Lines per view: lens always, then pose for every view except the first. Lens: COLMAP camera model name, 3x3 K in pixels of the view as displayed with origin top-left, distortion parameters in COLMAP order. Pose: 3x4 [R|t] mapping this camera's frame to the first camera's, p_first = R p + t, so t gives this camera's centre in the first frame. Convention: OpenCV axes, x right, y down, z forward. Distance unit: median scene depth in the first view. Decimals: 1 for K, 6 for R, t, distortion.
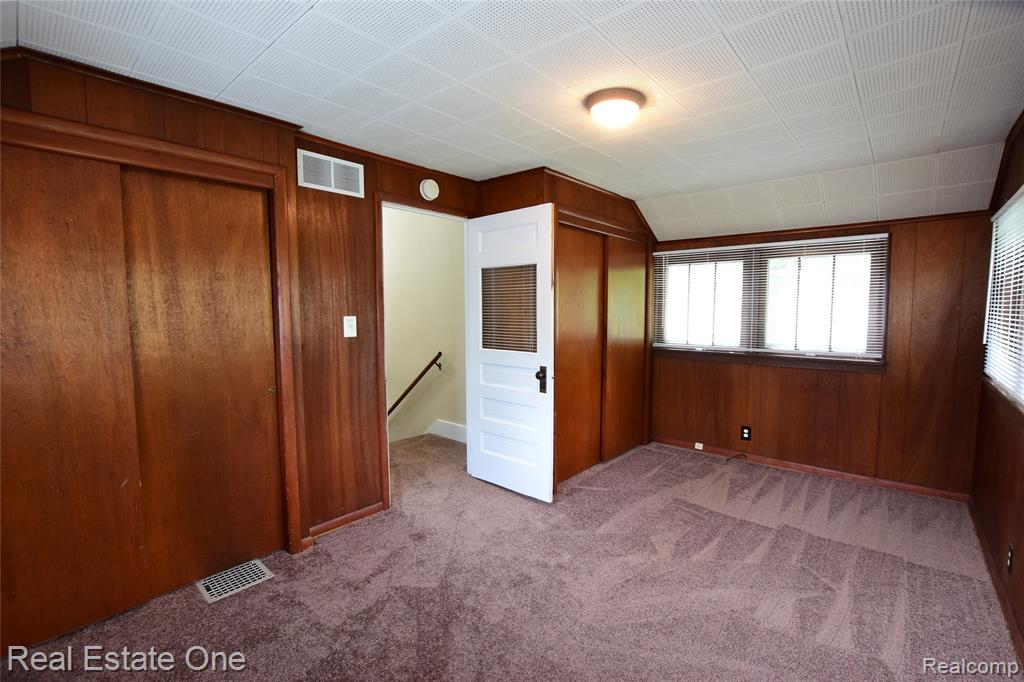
lens RADIAL K [[447.6, 0, 514.7], [0, 447.6, 342.6], [0, 0, 1]] dist [-0.033874, 0.000205]
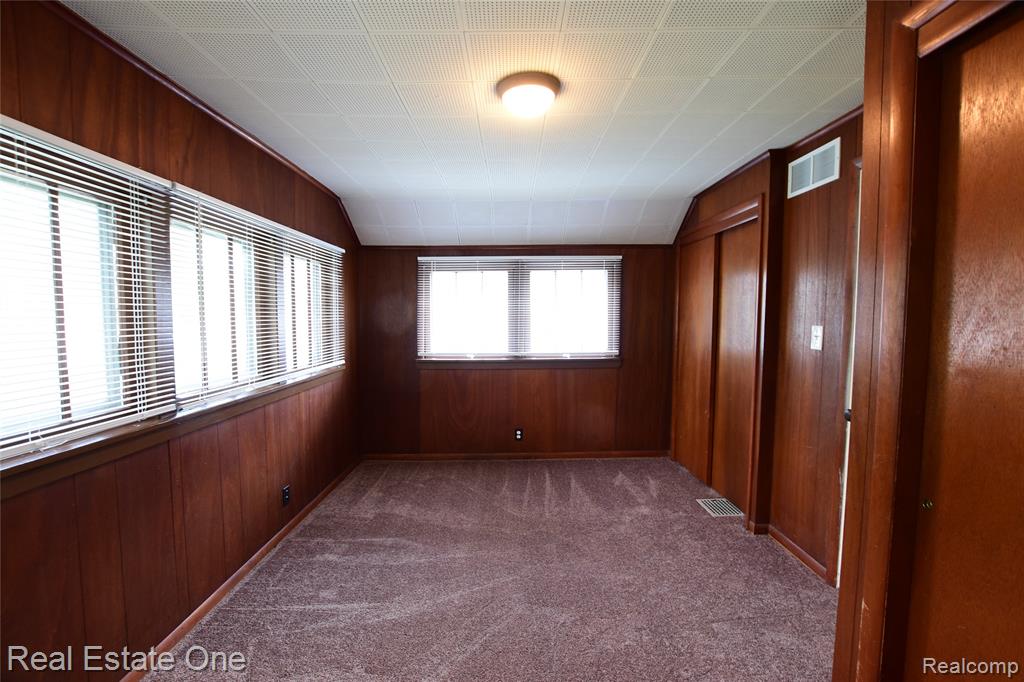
lens RADIAL K [[447.6, 0, 514.7], [0, 447.6, 342.6], [0, 0, 1]] dist [-0.033874, 0.000205]
pose [[-0.739426, 0.042373, -0.671903, 0.648158], [-0.052342, 0.991378, 0.120122, -0.099896], [0.671200, 0.123990, -0.730833, 1.256559]]
